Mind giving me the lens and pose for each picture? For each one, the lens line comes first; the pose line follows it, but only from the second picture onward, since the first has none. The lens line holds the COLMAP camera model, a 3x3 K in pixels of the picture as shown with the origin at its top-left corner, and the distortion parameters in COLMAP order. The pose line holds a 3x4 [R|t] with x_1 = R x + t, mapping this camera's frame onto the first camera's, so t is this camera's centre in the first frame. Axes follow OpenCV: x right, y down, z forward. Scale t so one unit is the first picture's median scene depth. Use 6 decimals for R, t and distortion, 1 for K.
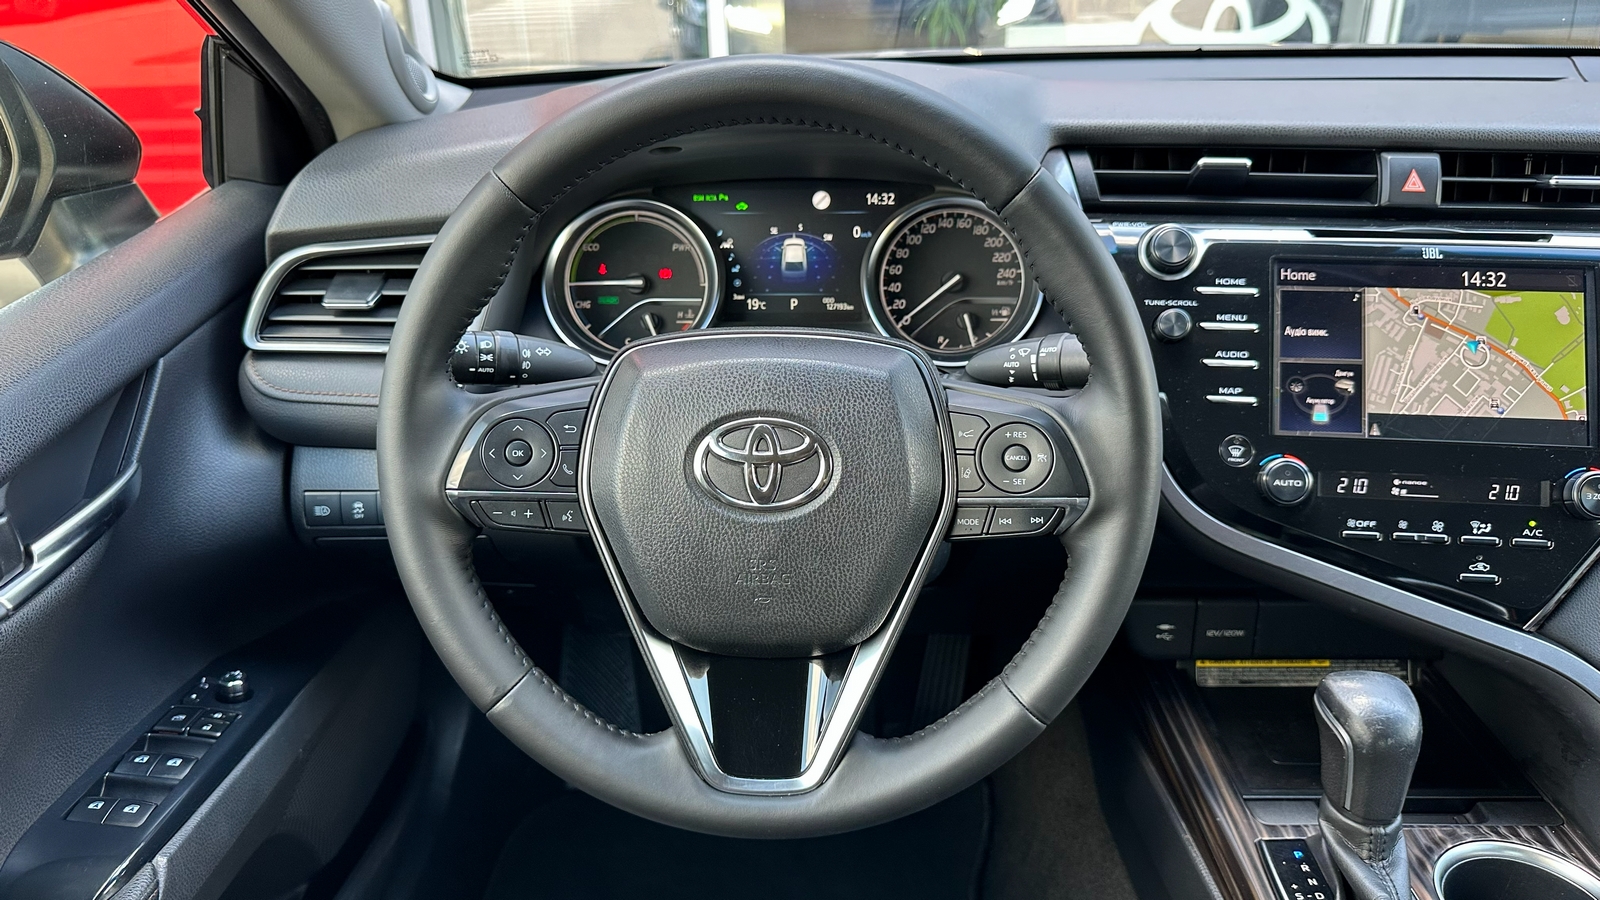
lens RADIAL K [[1142.4, 0, 765.2], [0, 1142.4, 456.0], [0, 0, 1]] dist [0.024993, -0.045945]
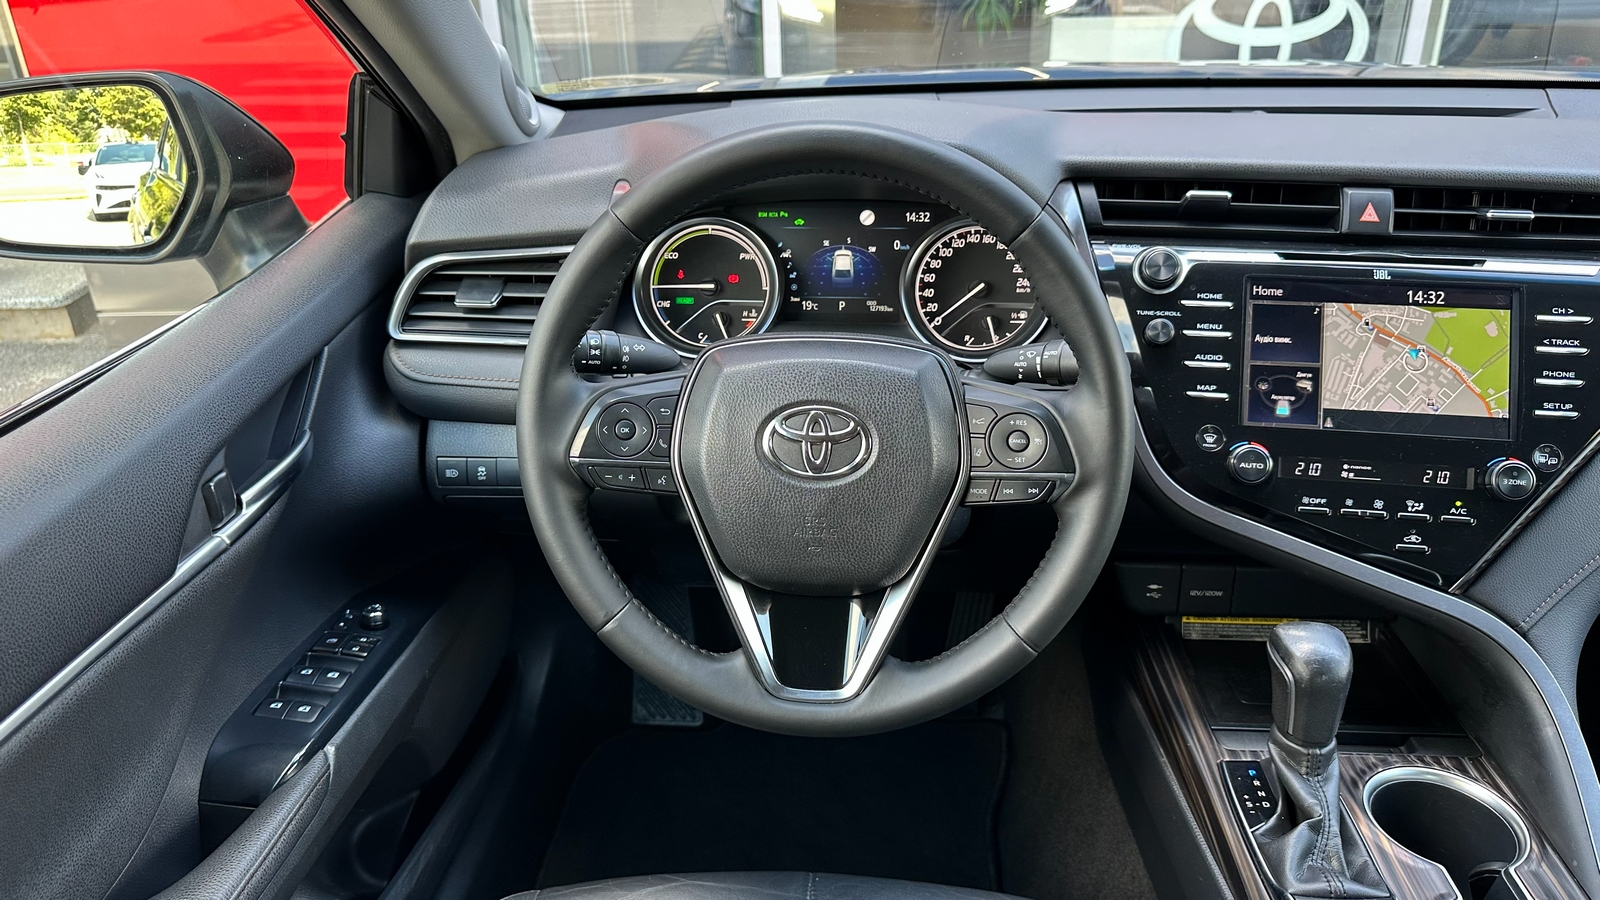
lens RADIAL K [[1150.9, 0, 767.0], [0, 1150.9, 448.0], [0, 0, 1]] dist [0.052480, -0.091545]
pose [[0.999269, 0.018652, -0.033365, -0.011214], [-0.018164, 0.999724, 0.014870, -0.003514], [0.033633, -0.014253, 0.999333, -0.219118]]
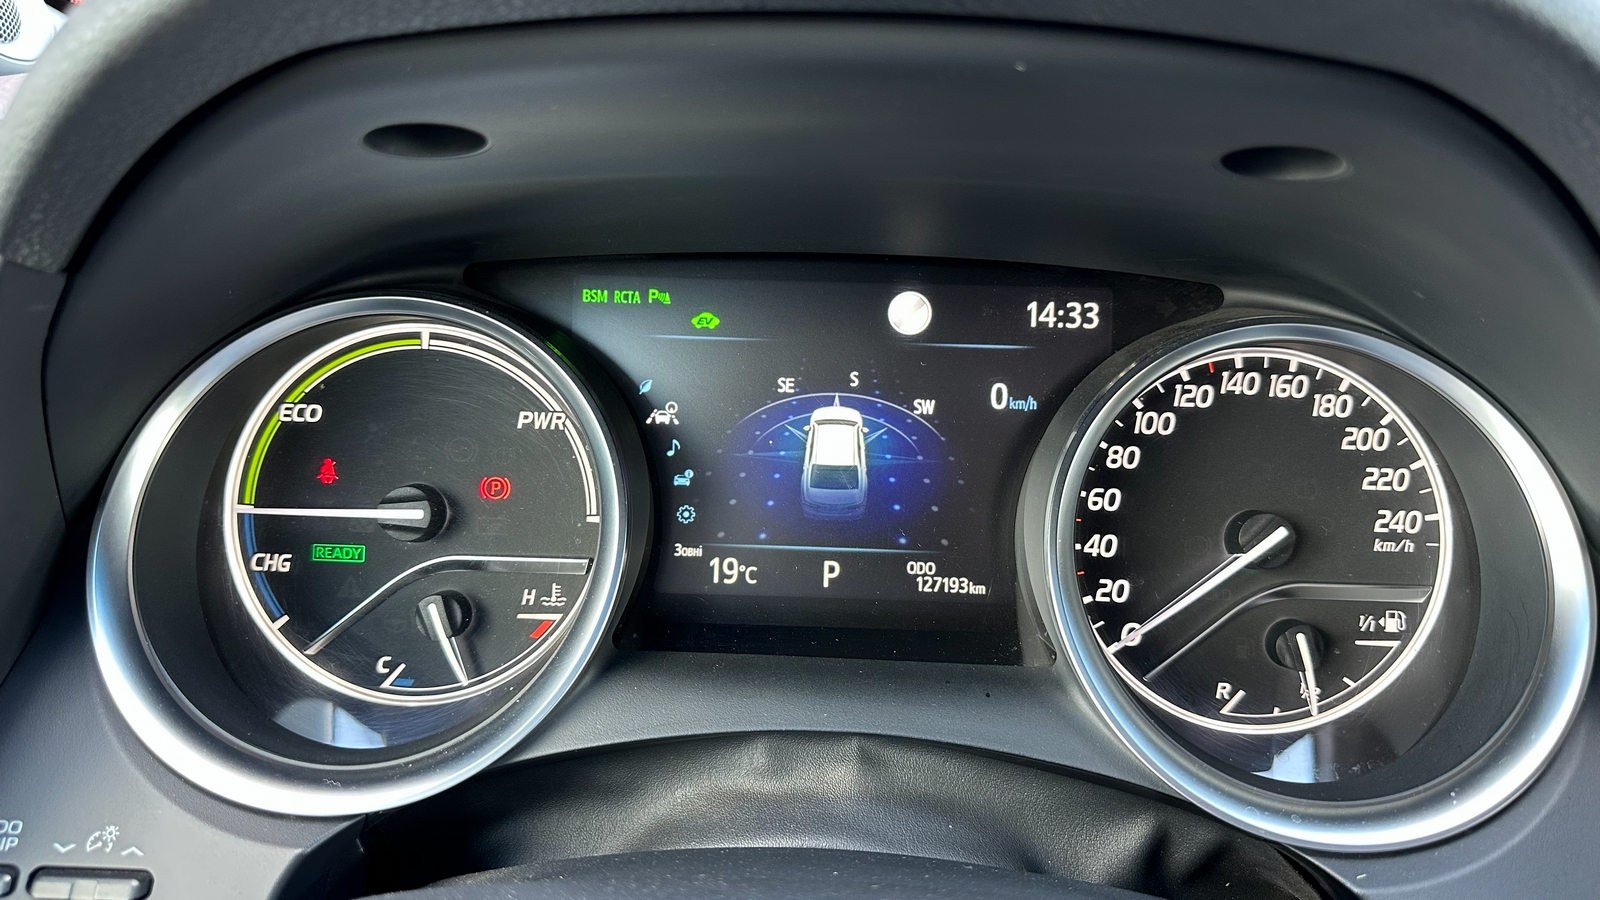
lens RADIAL K [[1150.9, 0, 767.0], [0, 1150.9, 448.0], [0, 0, 1]] dist [0.052480, -0.091545]
pose [[0.999334, 0.036426, 0.002359, 0.001317], [-0.036044, 0.994924, -0.093952, -0.161411], [-0.005769, 0.093805, 0.995574, 0.711874]]
